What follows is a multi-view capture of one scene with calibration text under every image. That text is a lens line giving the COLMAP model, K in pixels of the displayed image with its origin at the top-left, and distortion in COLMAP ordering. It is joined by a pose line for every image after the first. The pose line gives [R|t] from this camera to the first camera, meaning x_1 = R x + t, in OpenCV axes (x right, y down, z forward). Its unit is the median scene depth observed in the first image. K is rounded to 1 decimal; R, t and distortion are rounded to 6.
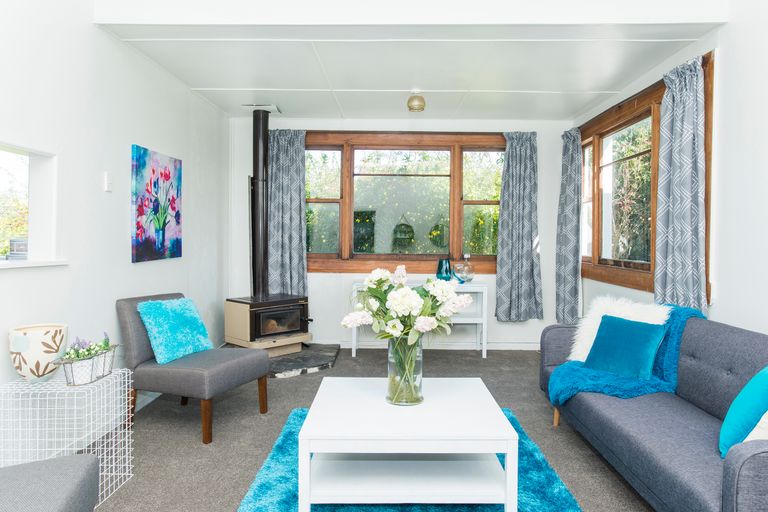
lens RADIAL K [[546.2, 0, 384.0], [0, 546.2, 256.0], [0, 0, 1]] dist [-0.006791, 0.000519]
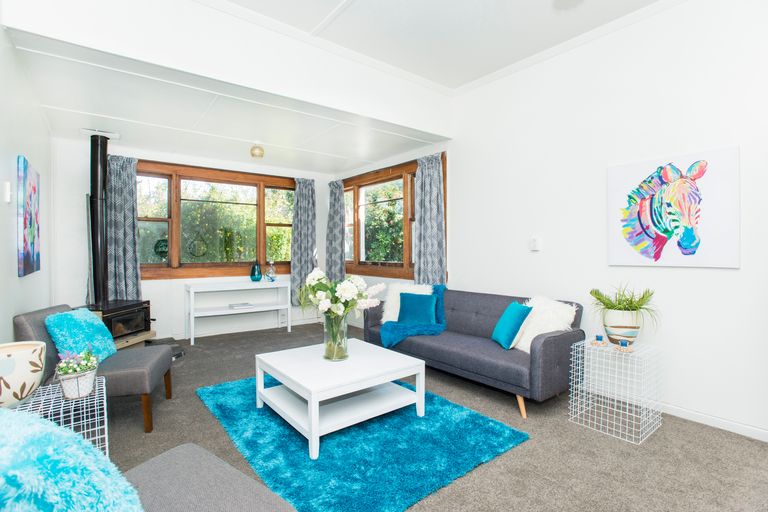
lens RADIAL K [[377.2, 0, 384.0], [0, 377.2, 256.0], [0, 0, 1]] dist [-0.023708, 0.000344]
pose [[0.789948, -0.018343, 0.612900, -0.229399], [0.028713, 0.999563, -0.007092, -0.000819], [-0.612502, 0.023200, 0.790129, 0.051157]]
